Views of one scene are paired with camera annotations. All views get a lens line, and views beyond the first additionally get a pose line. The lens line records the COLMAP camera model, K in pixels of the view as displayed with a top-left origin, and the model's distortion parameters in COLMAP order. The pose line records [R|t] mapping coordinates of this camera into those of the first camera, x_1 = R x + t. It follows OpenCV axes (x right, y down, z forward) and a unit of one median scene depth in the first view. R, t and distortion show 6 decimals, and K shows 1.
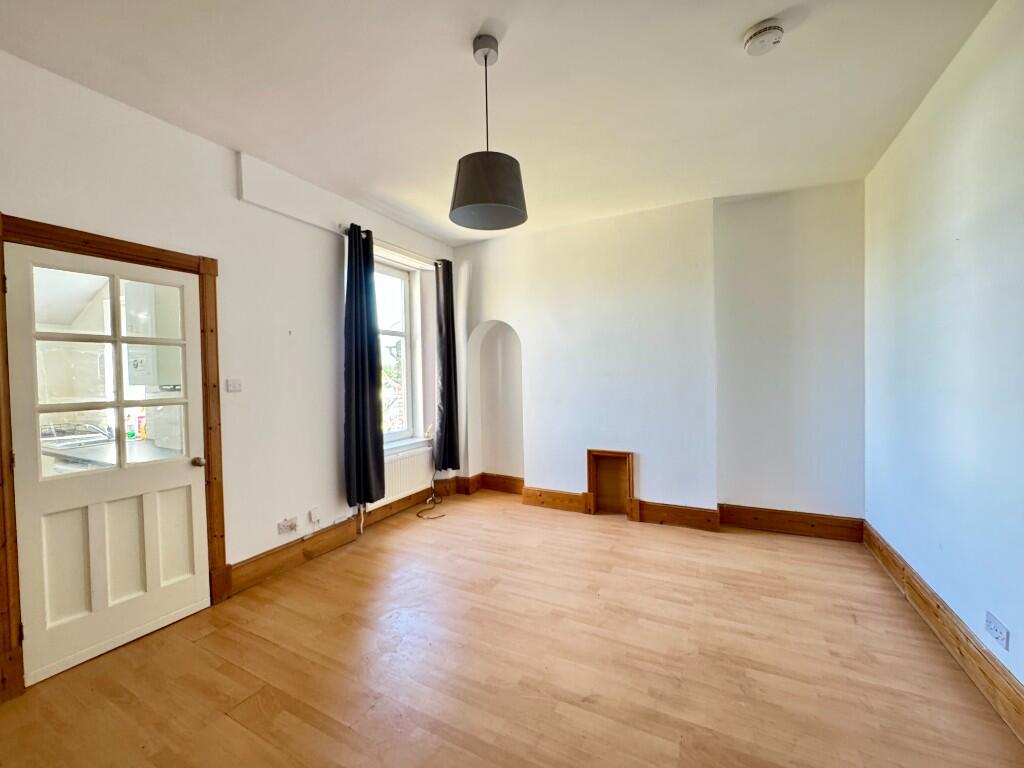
lens RADIAL K [[411.0, 0, 510.5], [0, 411.0, 383.4], [0, 0, 1]] dist [-0.000208, -0.000079]
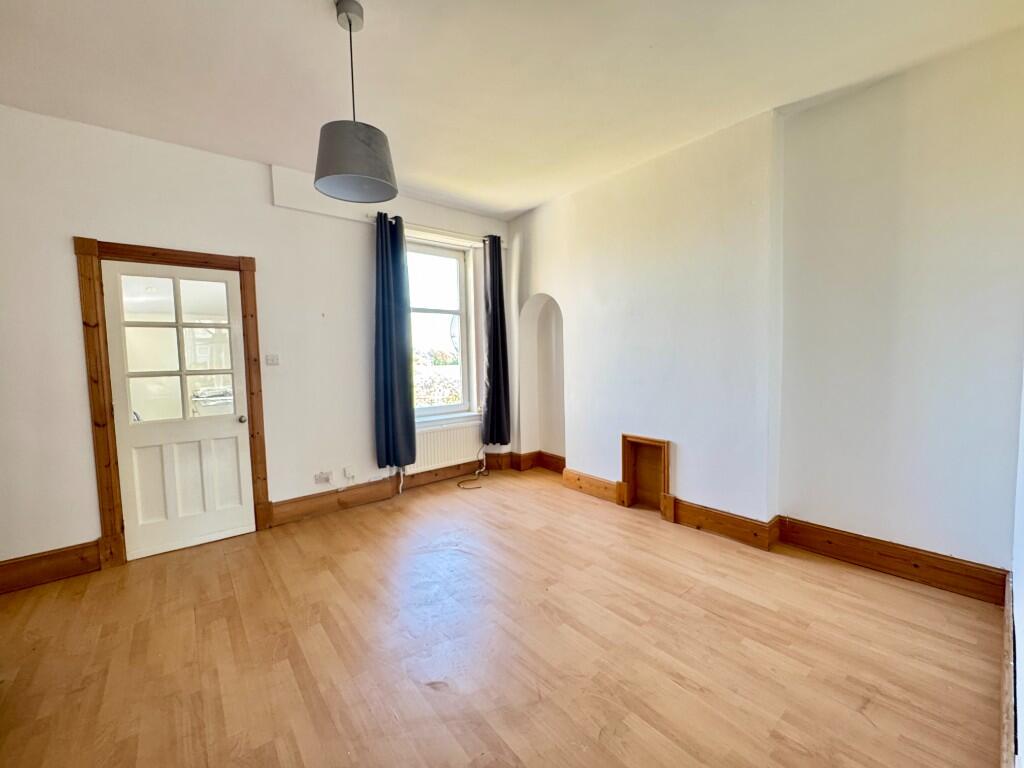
lens RADIAL K [[411.0, 0, 510.5], [0, 411.0, 383.4], [0, 0, 1]] dist [-0.000208, -0.000079]
pose [[0.919353, 0.024417, -0.392676, 0.383577], [-0.003681, 0.998562, 0.053475, 0.005704], [0.393417, -0.047717, 0.918121, 0.117530]]
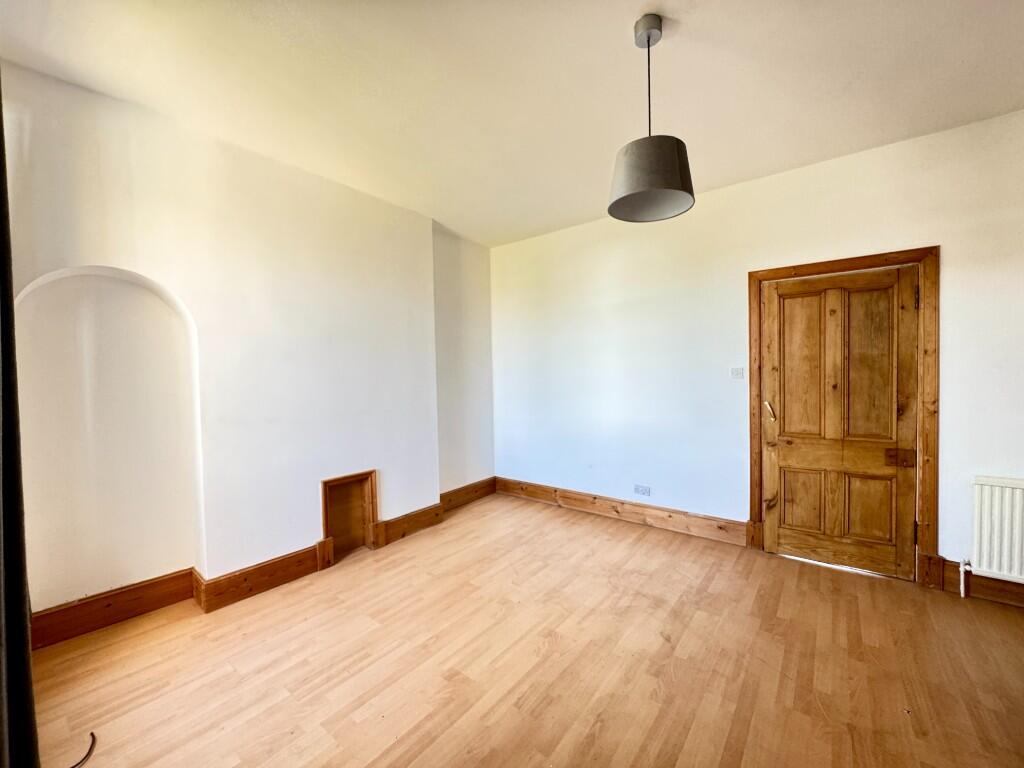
lens RADIAL K [[411.0, 0, 510.5], [0, 411.0, 383.4], [0, 0, 1]] dist [-0.000208, -0.000079]
pose [[0.186256, -0.005991, 0.982483, -0.589788], [0.034766, 0.999395, -0.000497, -0.005156], [-0.981886, 0.034250, 0.186352, 0.645174]]
